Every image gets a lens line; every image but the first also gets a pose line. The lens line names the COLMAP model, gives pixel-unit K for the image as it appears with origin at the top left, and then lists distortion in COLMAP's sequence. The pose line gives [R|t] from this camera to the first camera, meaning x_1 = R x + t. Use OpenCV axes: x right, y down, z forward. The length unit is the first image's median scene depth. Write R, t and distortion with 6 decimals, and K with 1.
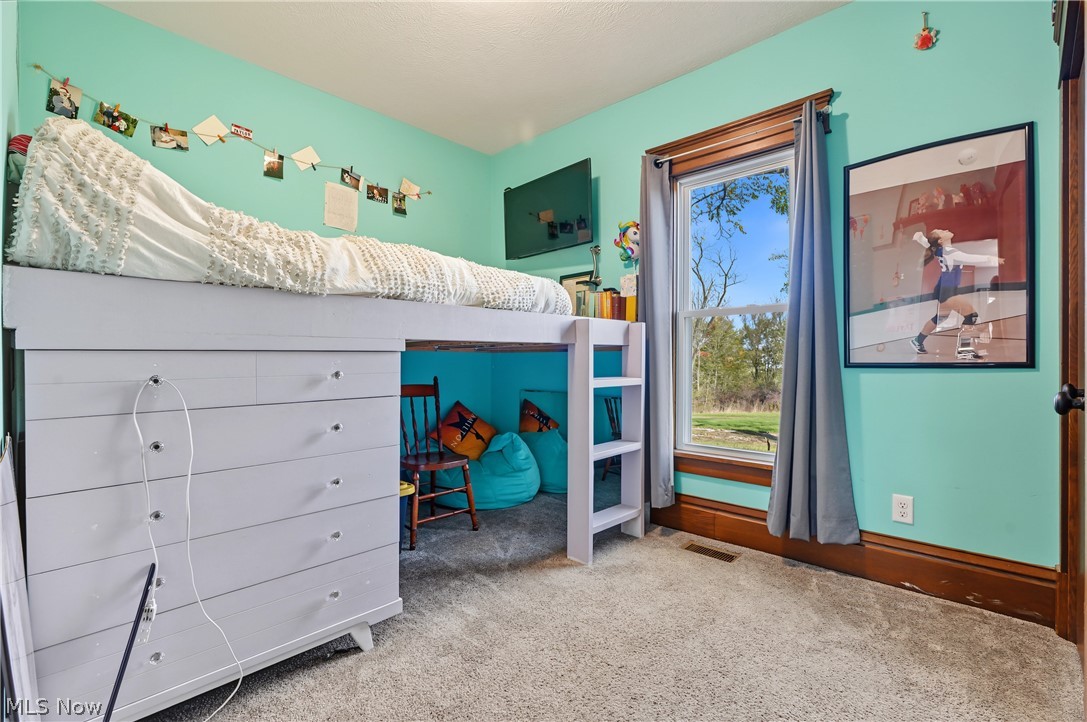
lens RADIAL K [[494.1, 0, 538.2], [0, 494.1, 363.9], [0, 0, 1]] dist [-0.003138, -0.000551]
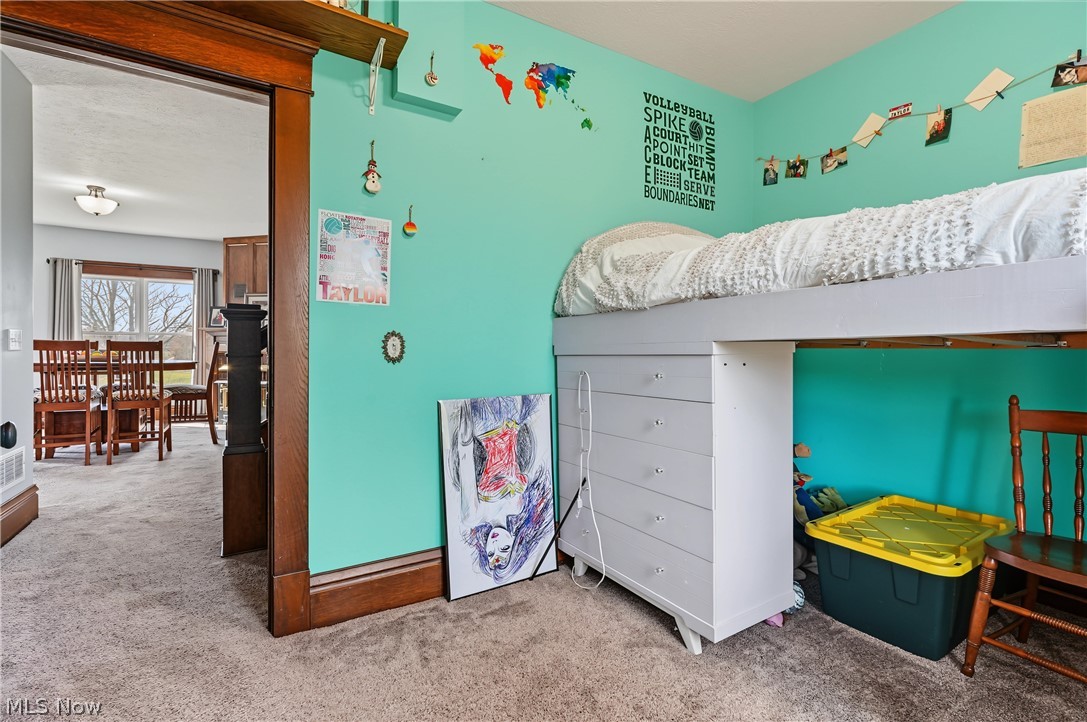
lens RADIAL K [[505.1, 0, 543.0], [0, 505.1, 355.4], [0, 0, 1]] dist [-0.008611, -0.000068]
pose [[-0.260370, -0.000205, -0.965509, 0.550215], [-0.016334, 0.999858, 0.004193, -0.017621], [0.965371, 0.016862, -0.260336, 0.730968]]
